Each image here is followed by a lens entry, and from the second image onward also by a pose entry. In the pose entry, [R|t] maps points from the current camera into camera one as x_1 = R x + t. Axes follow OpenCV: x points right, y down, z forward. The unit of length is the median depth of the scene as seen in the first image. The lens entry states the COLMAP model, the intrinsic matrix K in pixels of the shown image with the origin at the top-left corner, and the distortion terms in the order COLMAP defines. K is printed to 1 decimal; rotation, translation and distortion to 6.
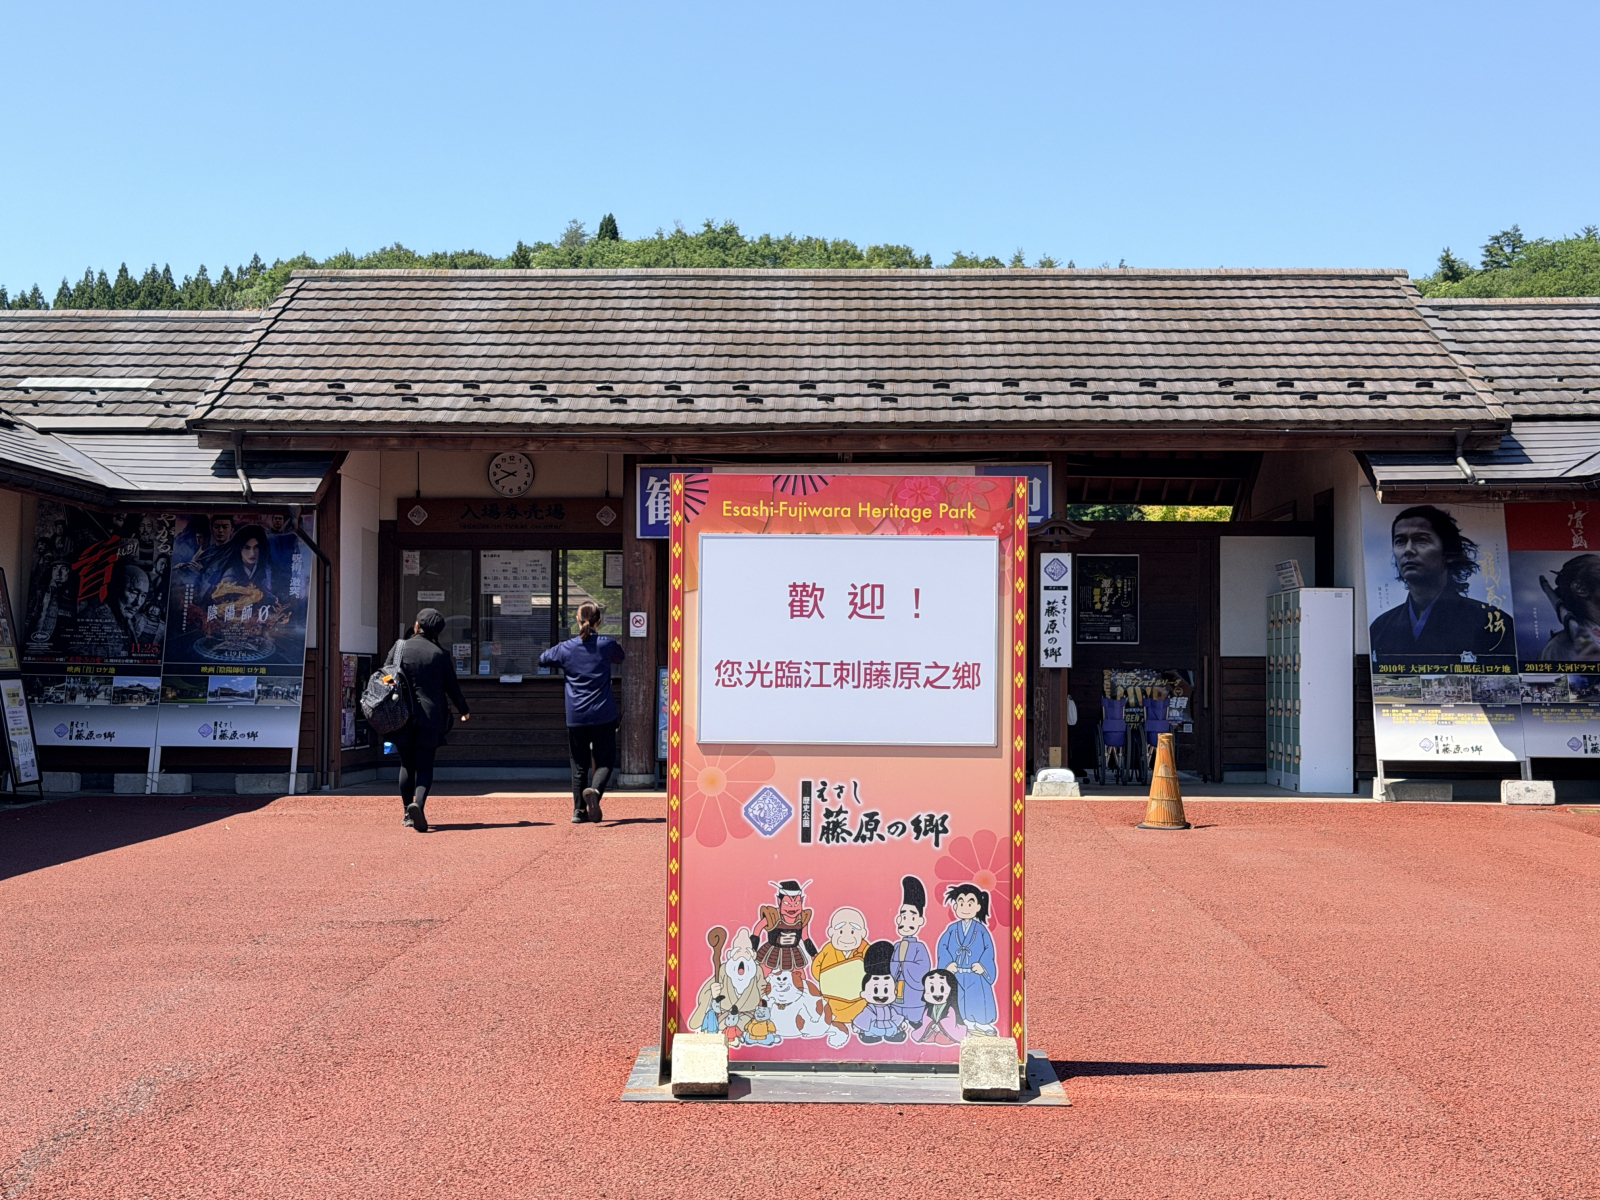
lens RADIAL K [[2359.9, 0, 801.6], [0, 2359.9, 606.8], [0, 0, 1]] dist [0.139285, 0.000000]
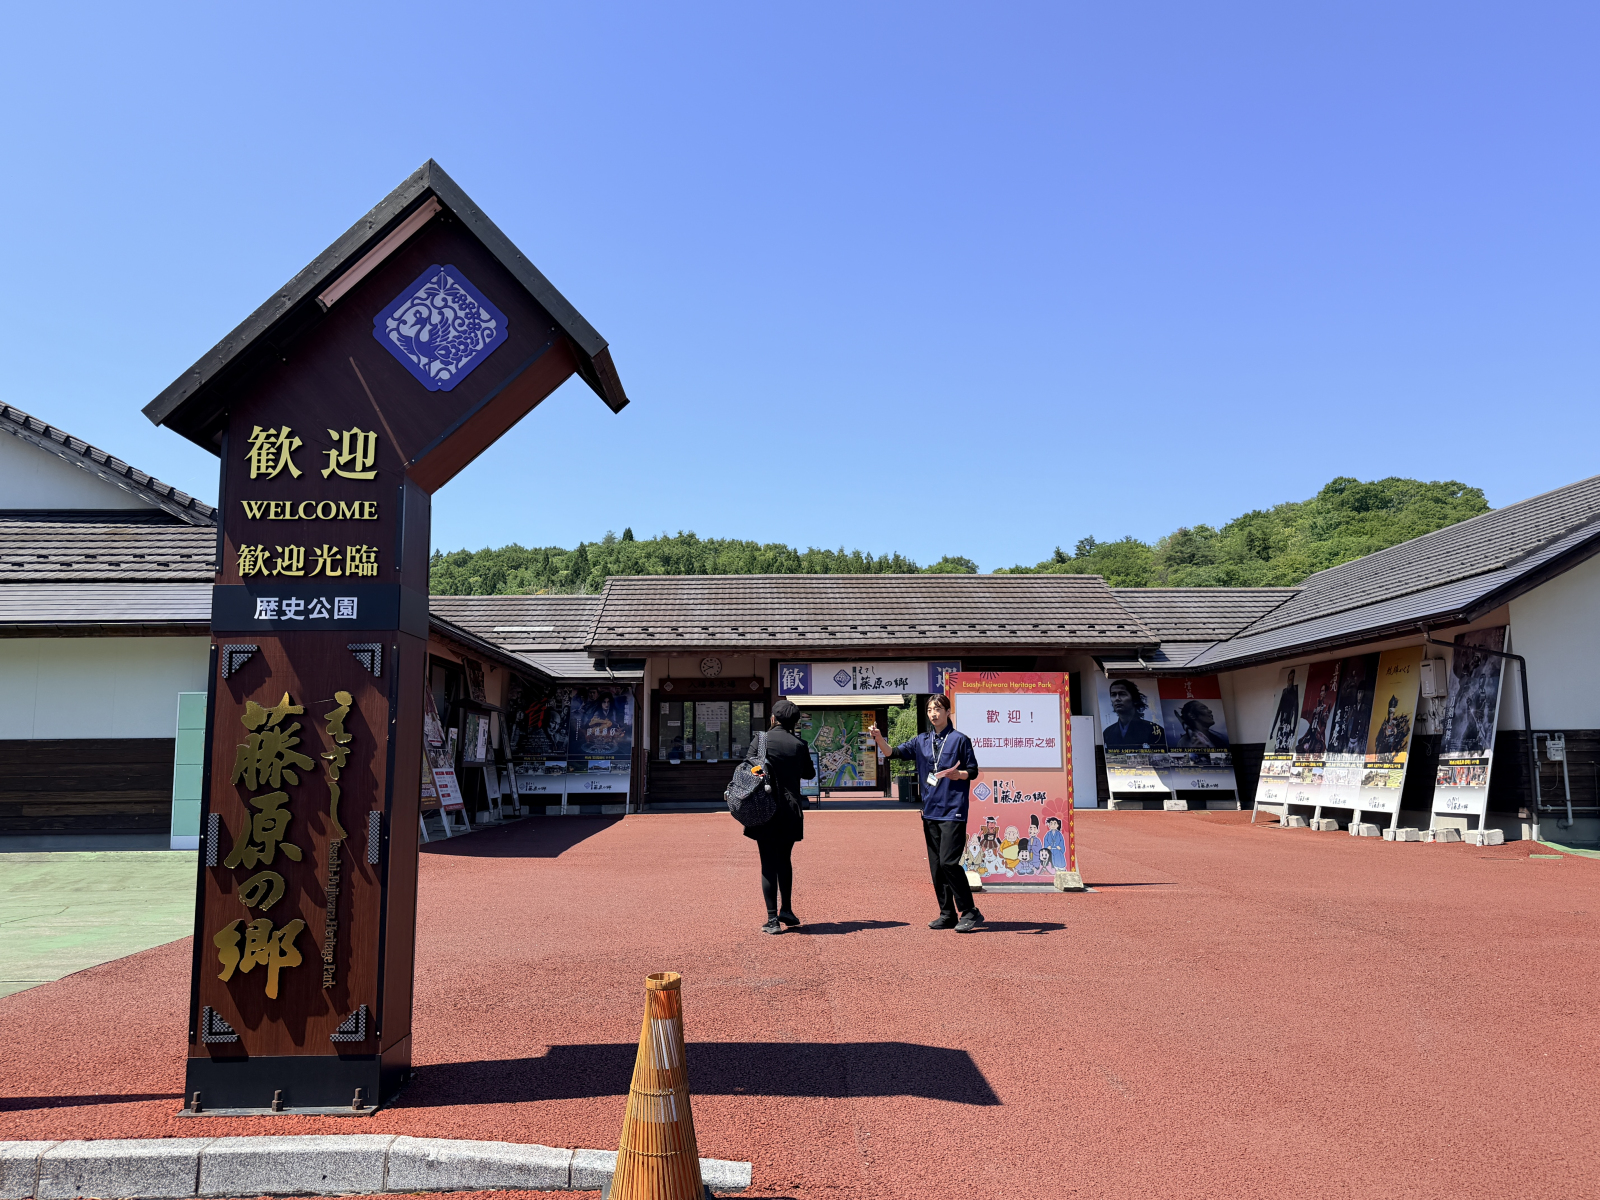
lens RADIAL K [[1258.2, 0, 801.3], [0, 1258.2, 594.3], [0, 0, 1]] dist [0.122781, -0.005739]
pose [[0.997766, -0.003786, 0.066694, -0.129723], [0.011036, 0.994015, -0.108683, 0.005491], [-0.065884, 0.109176, 0.991837, -0.201100]]
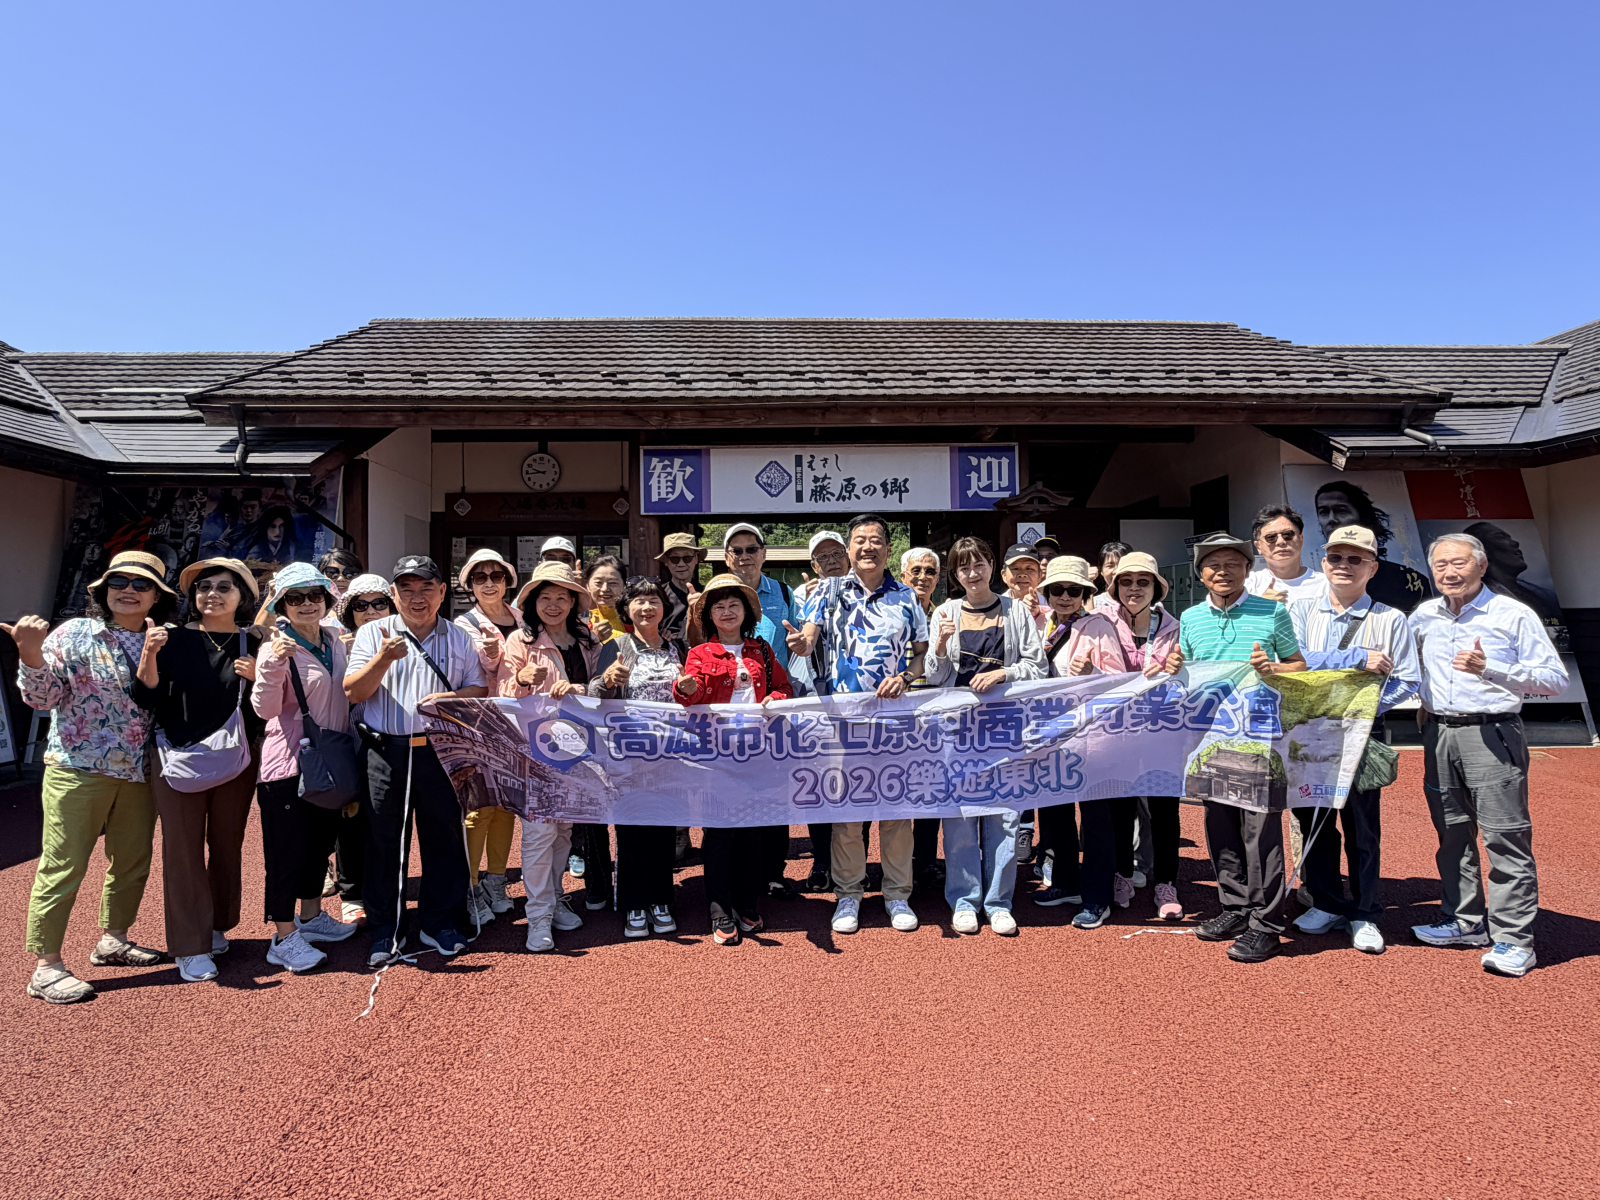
lens RADIAL K [[920.6, 0, 796.9], [0, 920.6, 602.2], [0, 0, 1]] dist [0.005666, 0.000903]
pose [[0.998116, -0.012407, 0.060083, -0.024718], [0.012275, 0.999921, 0.002574, 0.011060], [-0.060110, -0.001832, 0.998190, 0.583673]]
